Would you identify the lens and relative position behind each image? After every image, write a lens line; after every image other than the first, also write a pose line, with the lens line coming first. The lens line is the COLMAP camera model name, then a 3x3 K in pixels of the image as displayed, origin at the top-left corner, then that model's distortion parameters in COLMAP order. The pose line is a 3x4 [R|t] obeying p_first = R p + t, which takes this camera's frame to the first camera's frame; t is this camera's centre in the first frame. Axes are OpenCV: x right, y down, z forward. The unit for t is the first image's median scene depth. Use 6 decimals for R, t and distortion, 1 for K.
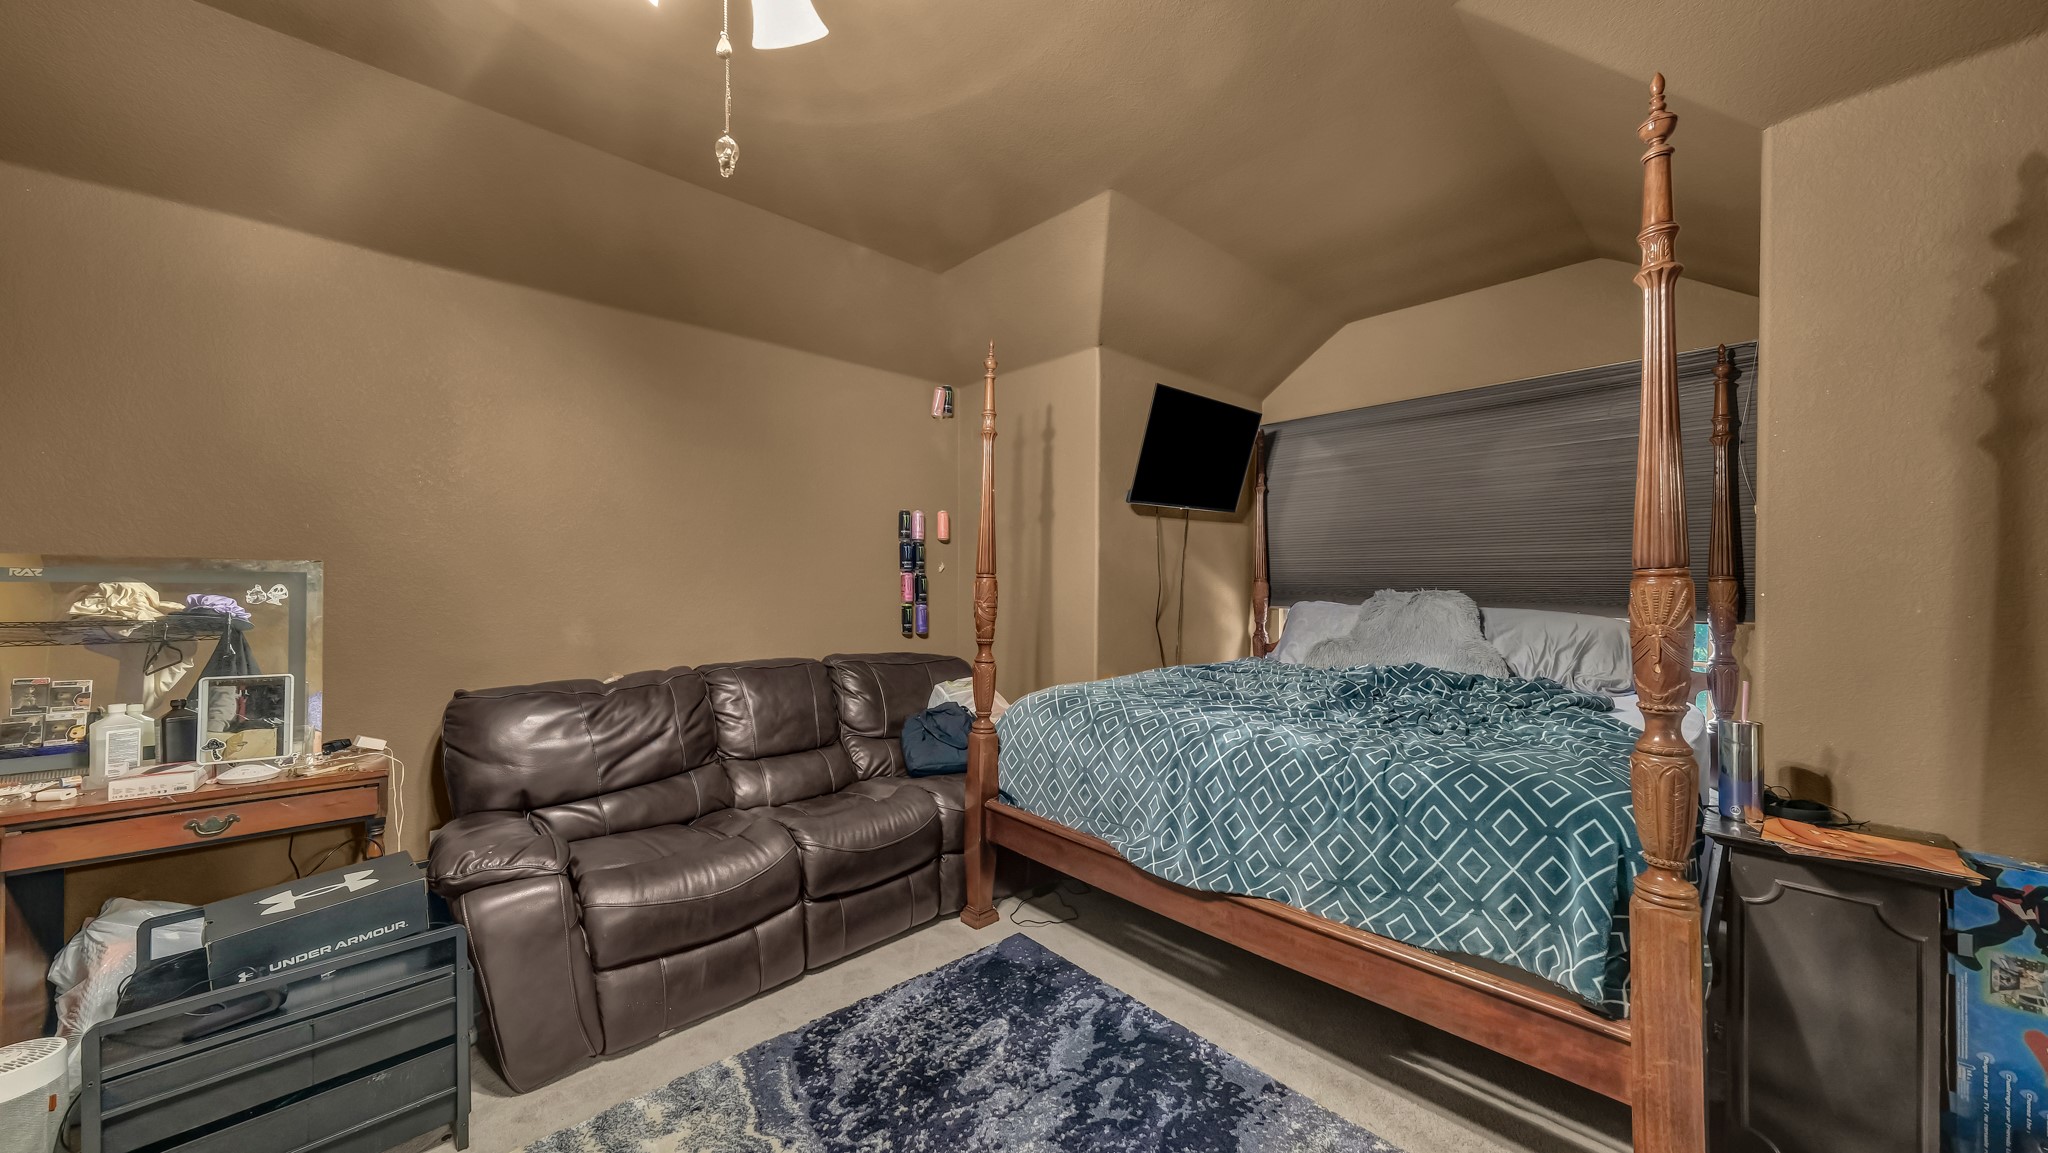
lens RADIAL K [[702.1, 0, 1025.1], [0, 702.1, 582.9], [0, 0, 1]] dist [-0.000993, 0.000063]
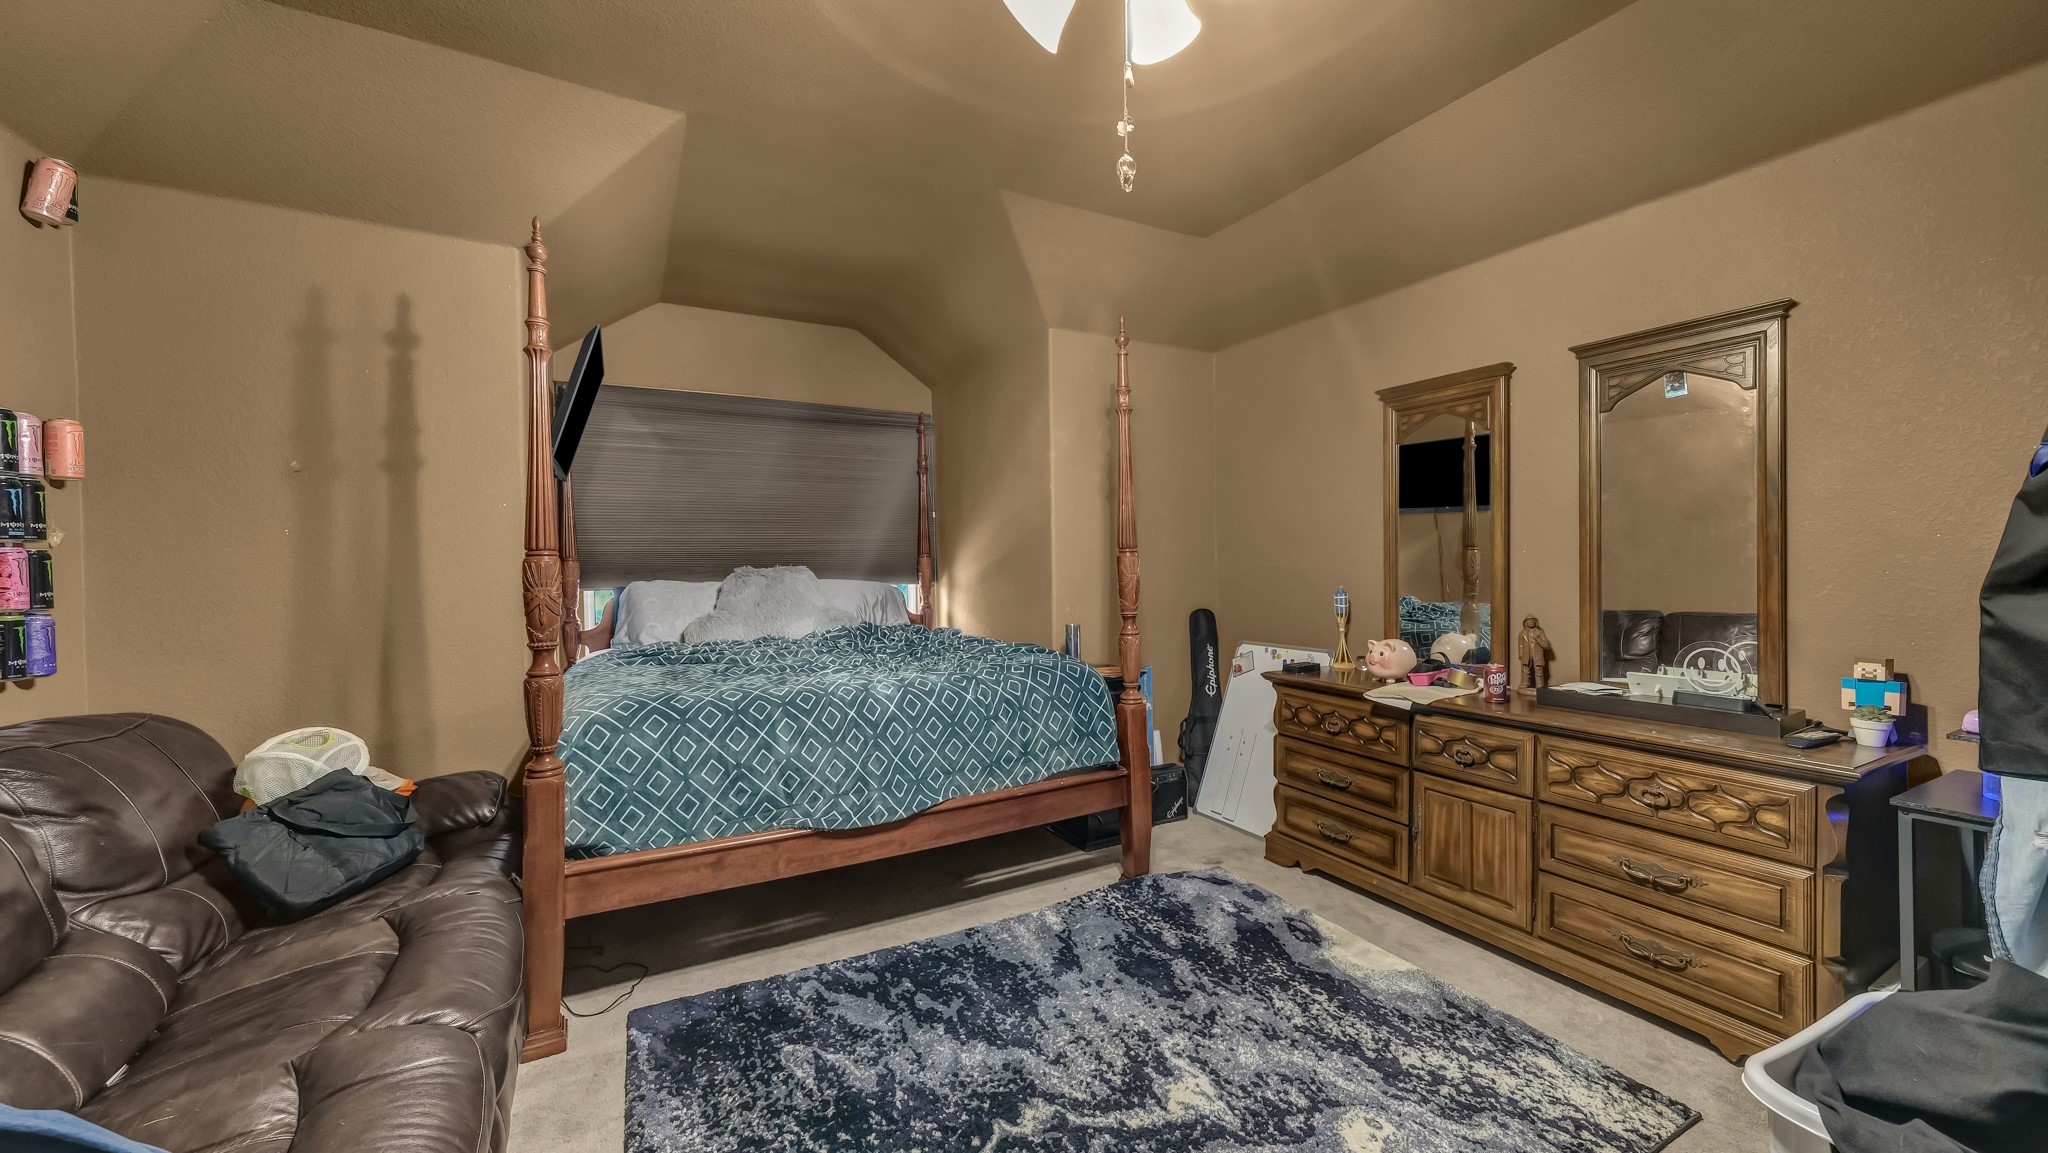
lens RADIAL K [[735.8, 0, 1022.2], [0, 735.8, 562.1], [0, 0, 1]] dist [-0.001331, -0.000002]
pose [[0.268512, -0.009830, 0.963226, -0.807766], [0.012354, 0.999901, 0.006761, 0.000496], [-0.963197, 0.010084, 0.268607, 0.429869]]
